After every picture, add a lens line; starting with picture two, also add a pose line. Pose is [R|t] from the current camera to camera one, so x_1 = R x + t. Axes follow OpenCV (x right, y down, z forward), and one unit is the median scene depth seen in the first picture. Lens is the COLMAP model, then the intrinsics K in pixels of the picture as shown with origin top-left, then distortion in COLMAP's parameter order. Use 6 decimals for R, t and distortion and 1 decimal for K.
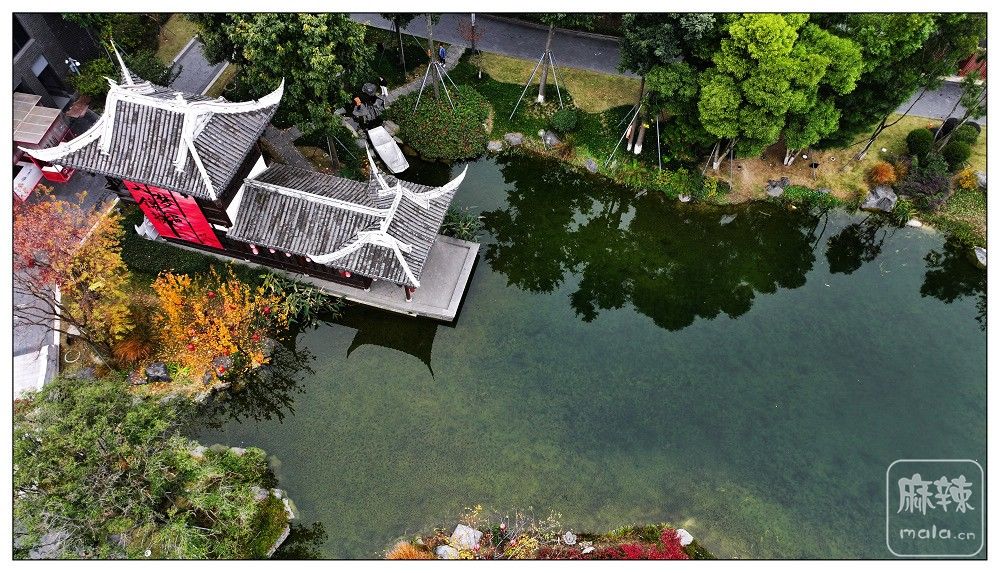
lens RADIAL K [[686.2, 0, 501.0], [0, 686.2, 282.6], [0, 0, 1]] dist [0.005223, 0.011059]
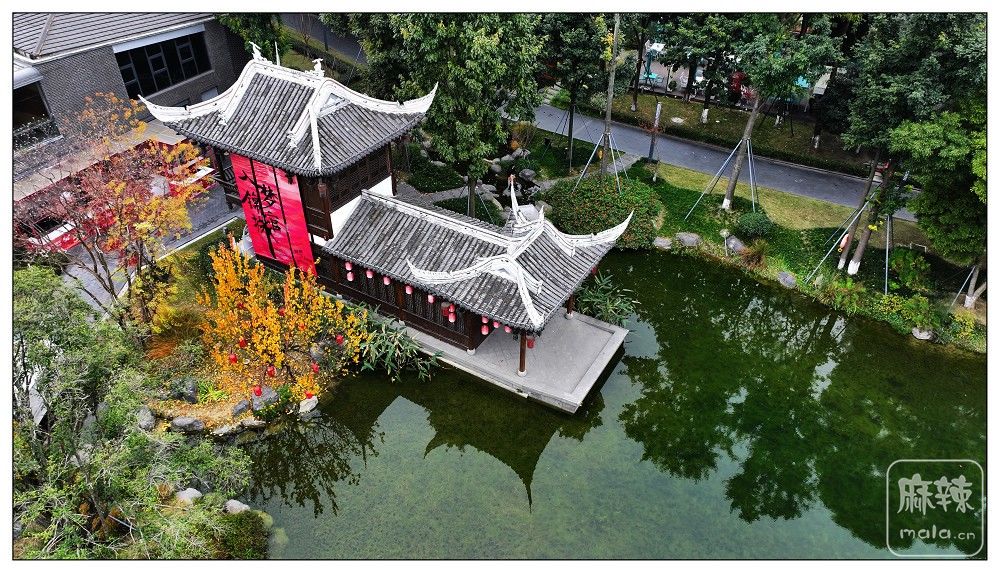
lens RADIAL K [[686.2, 0, 504.1], [0, 686.2, 282.6], [0, 0, 1]] dist [0.005223, 0.011059]
pose [[0.964358, 0.156645, -0.213251, -0.010951], [-0.222058, 0.917375, -0.330322, 0.182646], [0.143888, 0.365903, 0.919463, 0.283467]]
